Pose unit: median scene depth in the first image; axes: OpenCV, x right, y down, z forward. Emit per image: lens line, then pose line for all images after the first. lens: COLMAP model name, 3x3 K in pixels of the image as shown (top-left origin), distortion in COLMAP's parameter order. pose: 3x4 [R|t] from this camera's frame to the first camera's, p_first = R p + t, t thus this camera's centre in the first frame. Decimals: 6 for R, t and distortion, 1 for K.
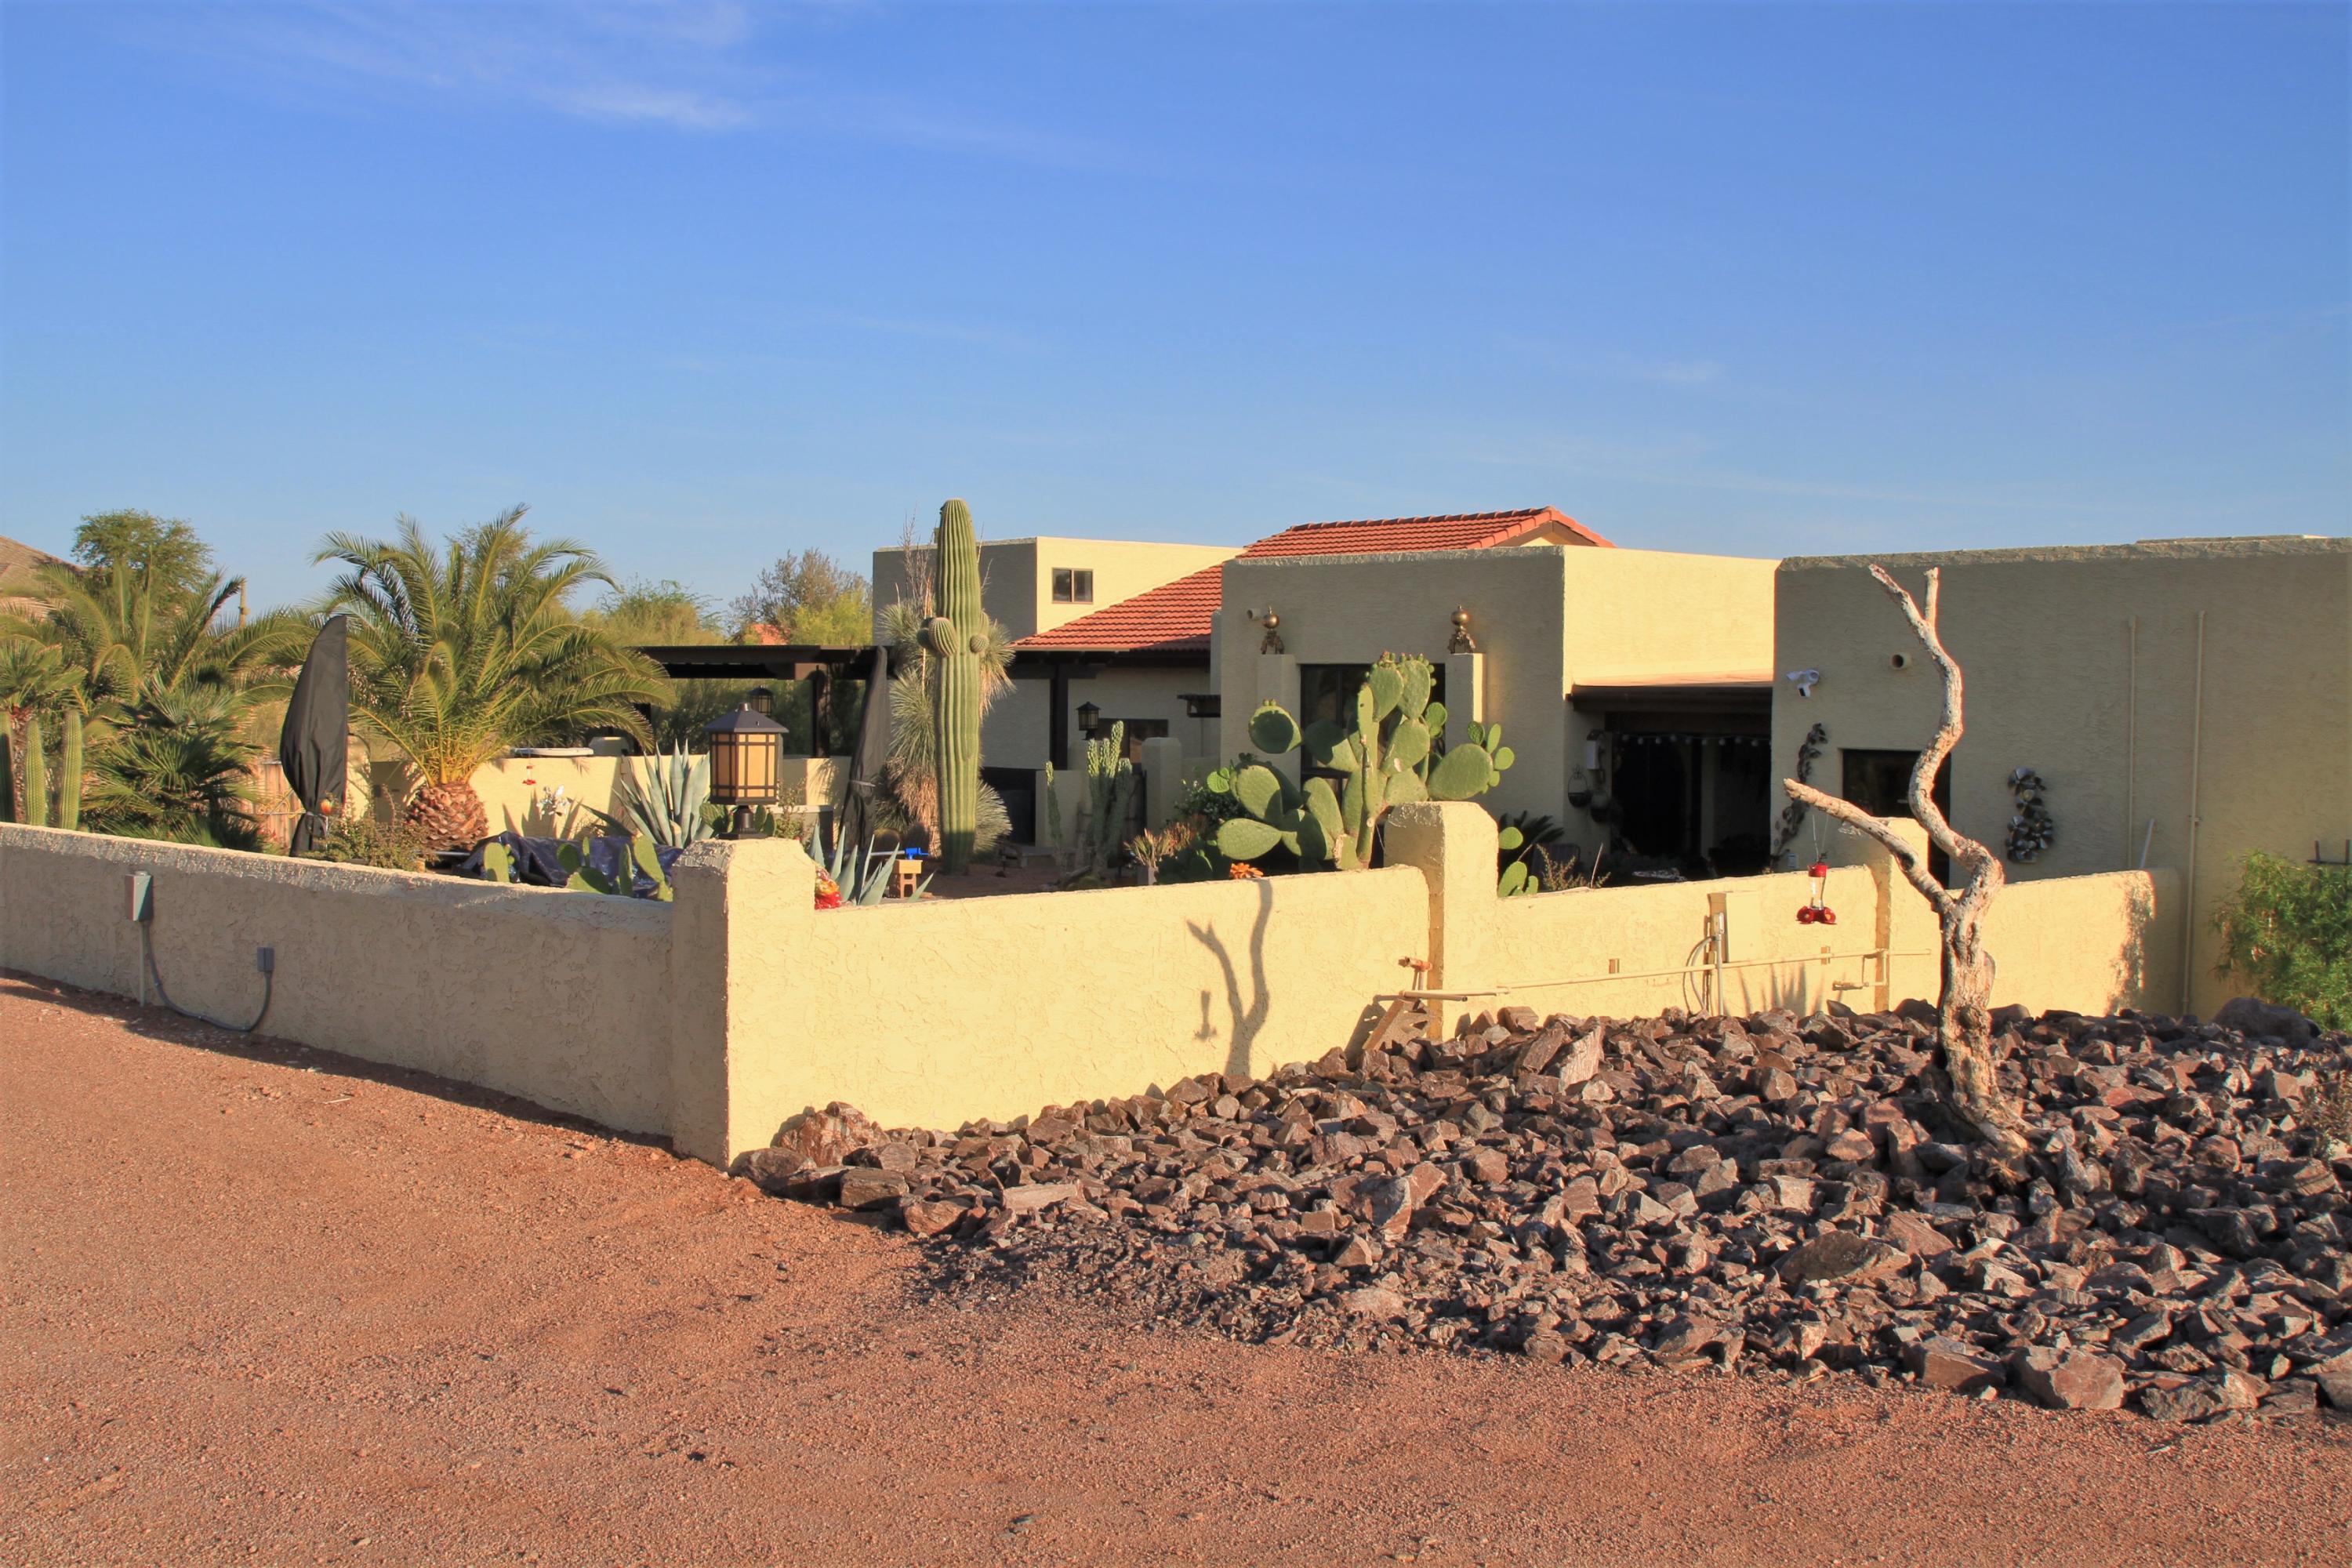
lens RADIAL K [[2648.1, 0, 1169.4], [0, 2648.1, 786.3], [0, 0, 1]] dist [-0.099149, 0.000000]
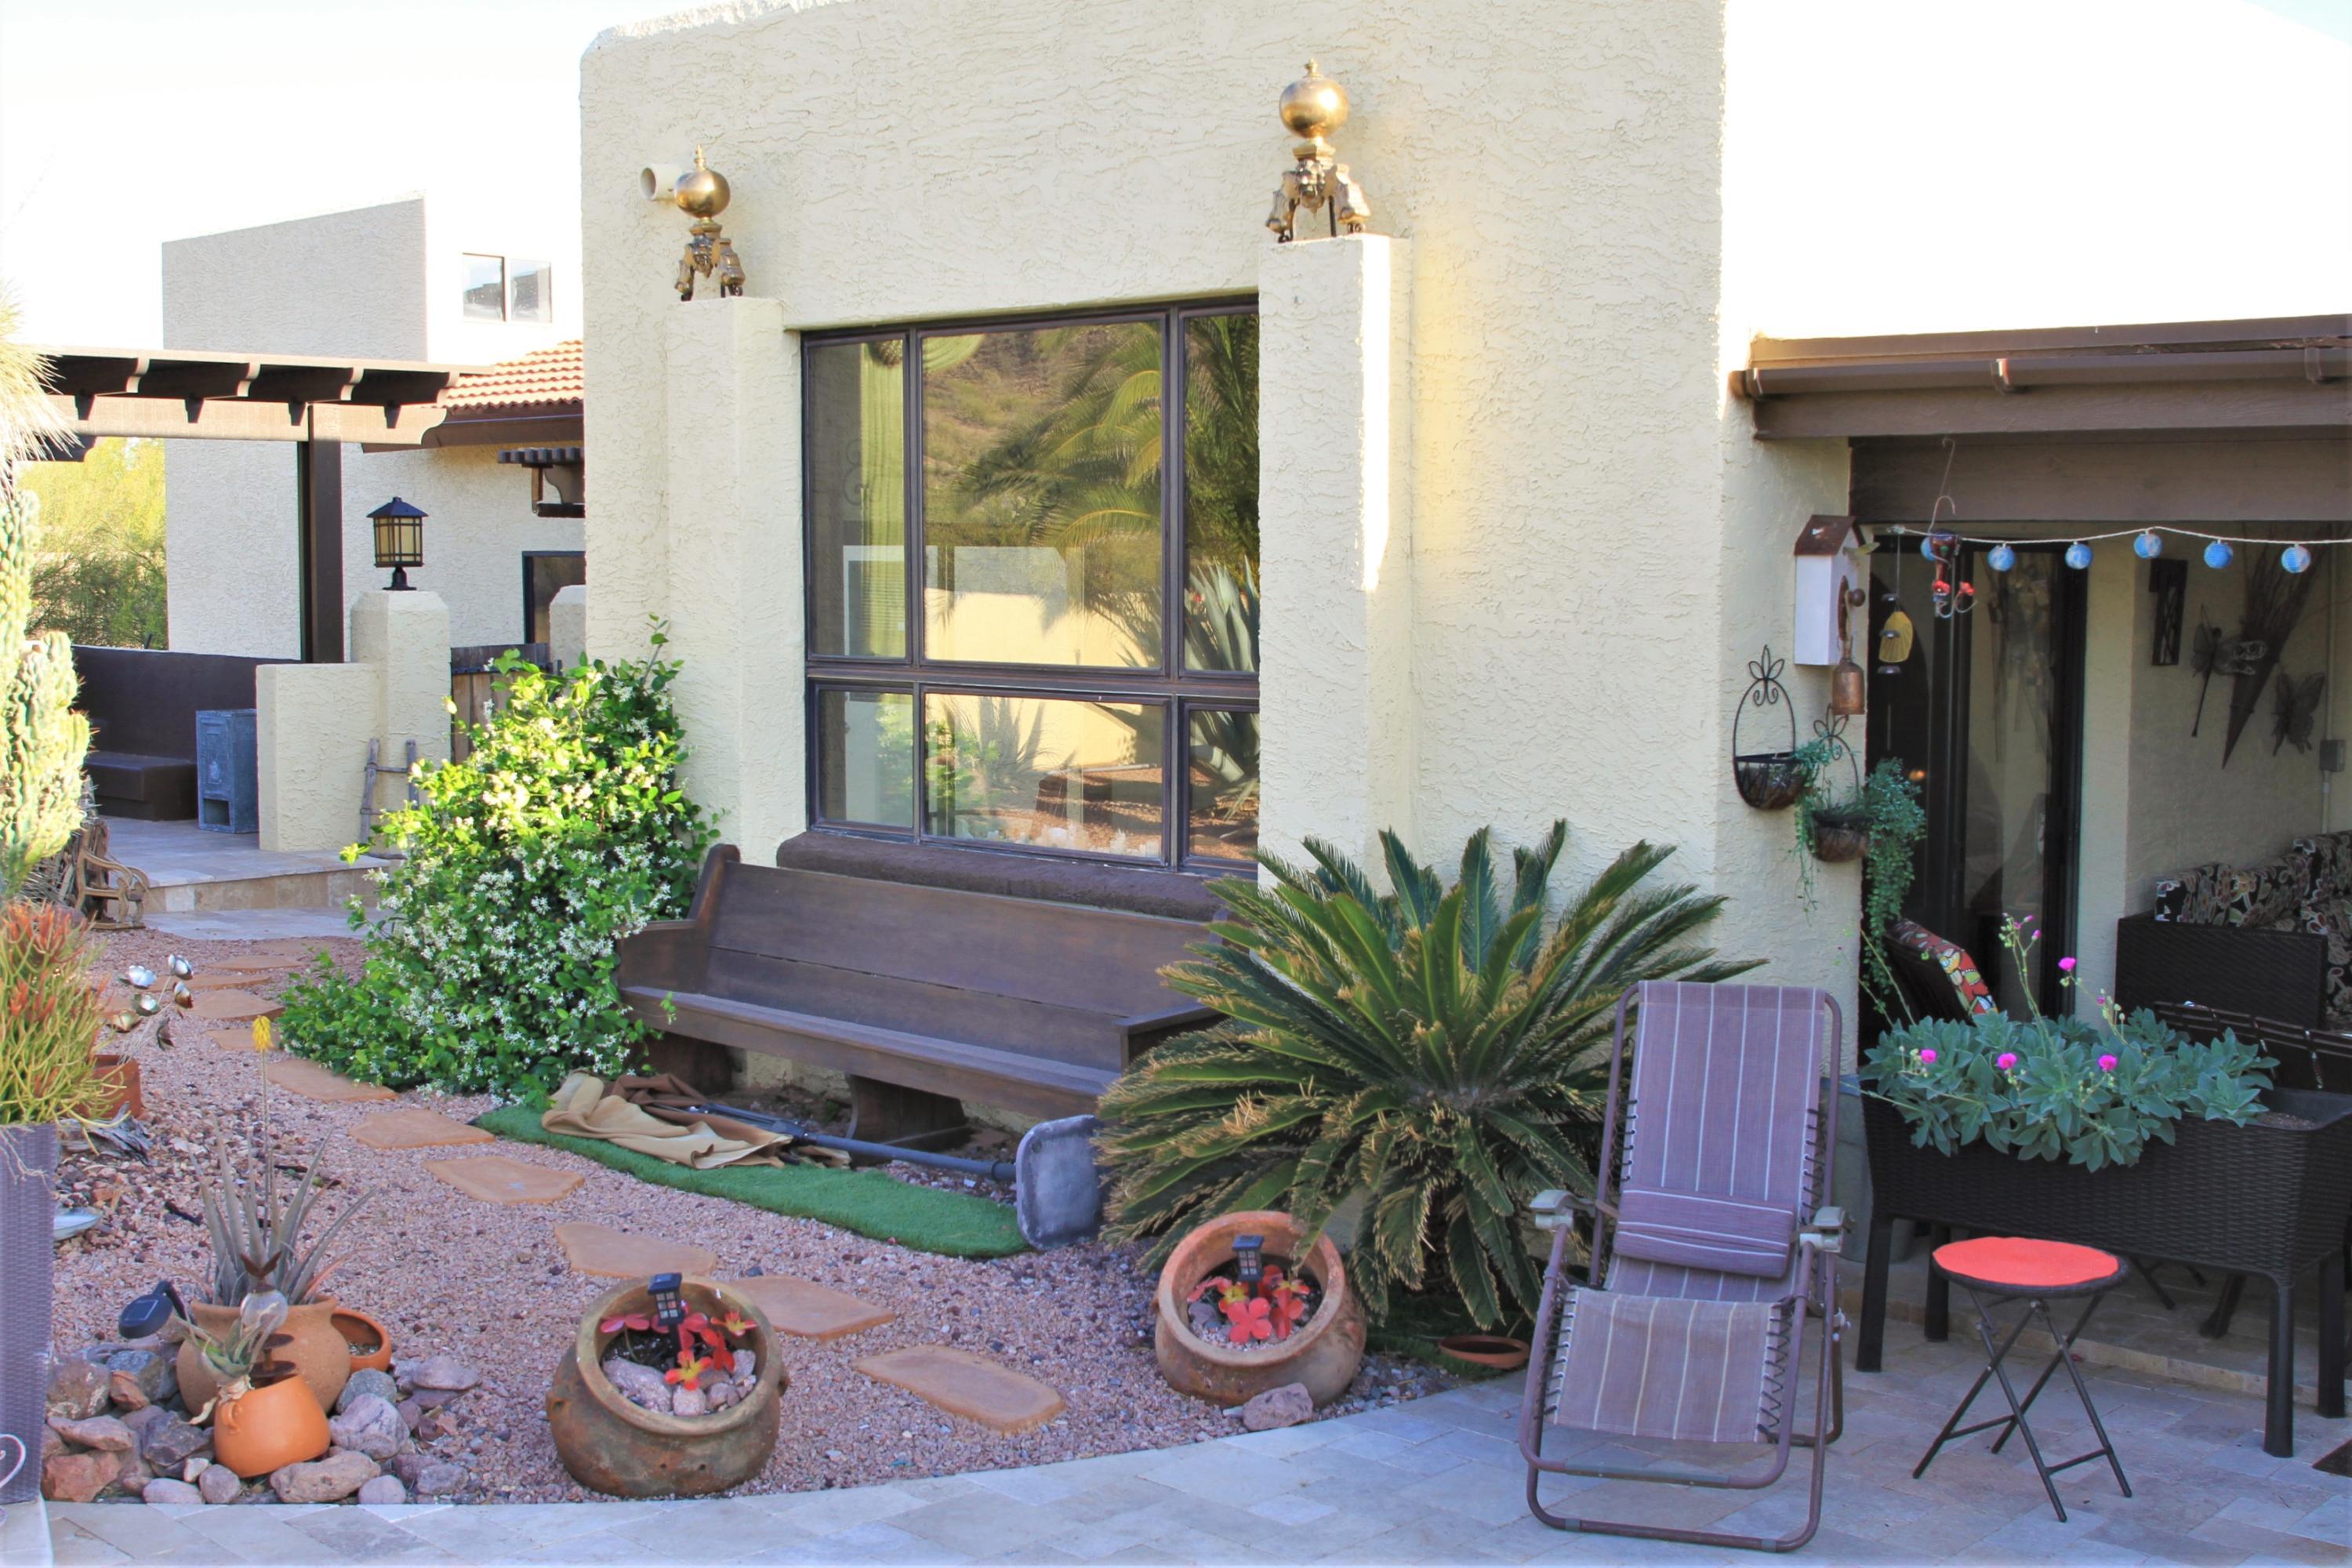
lens RADIAL K [[2648.1, 0, 1182.2], [0, 2648.1, 788.7], [0, 0, 1]] dist [-0.099149, 0.000000]
pose [[0.996829, -0.009042, 0.079059, 0.075977], [0.005164, 0.998779, 0.049122, -0.007308], [-0.079407, -0.048558, 0.995659, 0.740295]]
